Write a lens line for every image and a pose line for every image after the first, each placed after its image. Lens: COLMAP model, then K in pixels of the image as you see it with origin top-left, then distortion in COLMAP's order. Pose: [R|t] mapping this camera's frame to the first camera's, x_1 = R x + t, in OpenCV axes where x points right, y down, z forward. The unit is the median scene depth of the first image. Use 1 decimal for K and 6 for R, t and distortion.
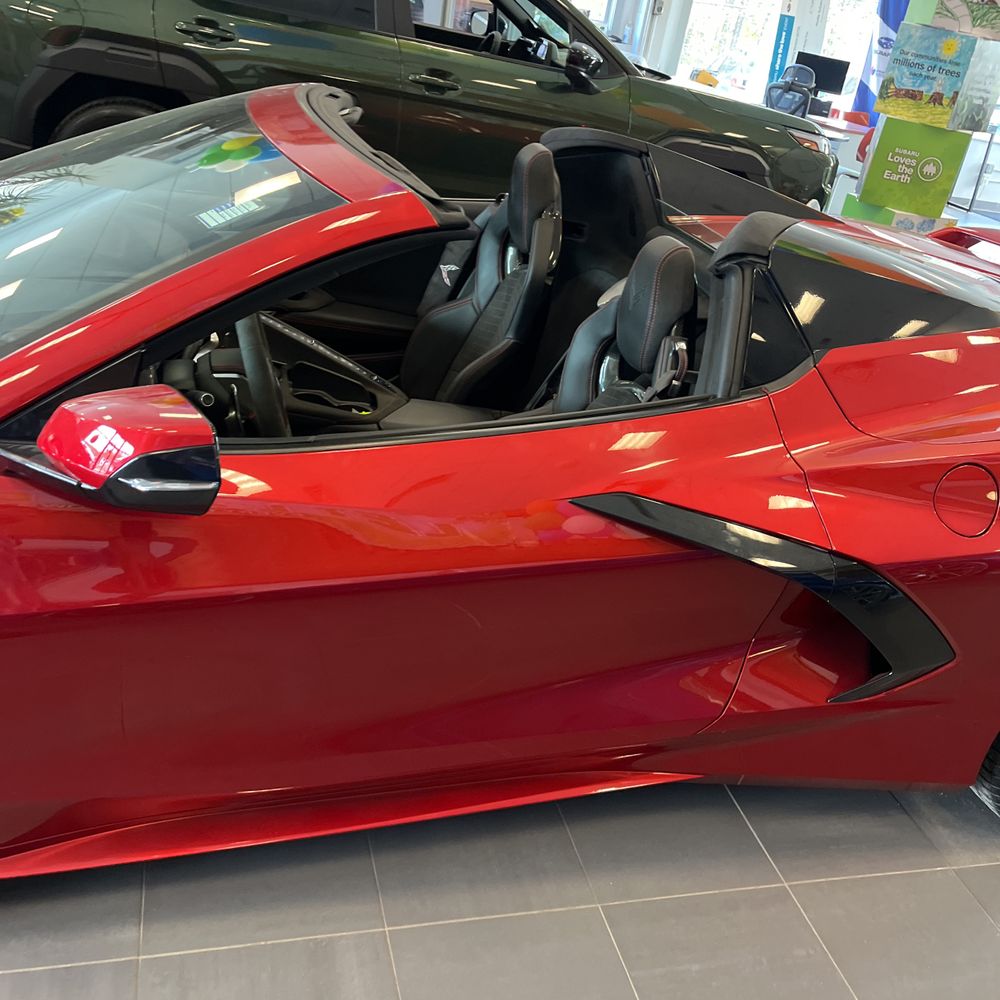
lens RADIAL K [[985.3, 0, 522.7], [0, 985.3, 502.3], [0, 0, 1]] dist [0.097100, -0.158694]
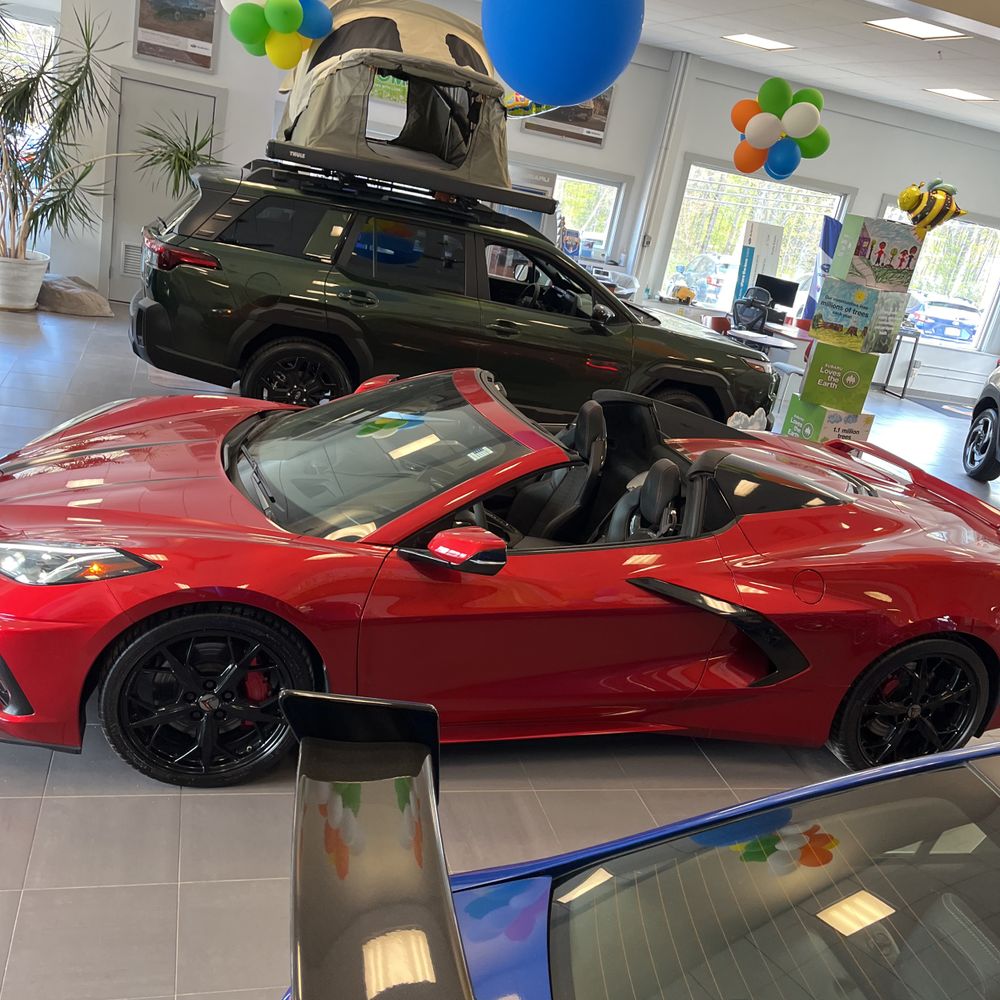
lens RADIAL K [[1017.5, 0, 501.1], [0, 1017.5, 483.4], [0, 0, 1]] dist [0.025999, 0.001467]
pose [[0.999840, 0.017513, -0.003636, -0.070443], [-0.017873, 0.986076, -0.165334, 0.051424], [0.000689, 0.165373, 0.986231, -0.403791]]
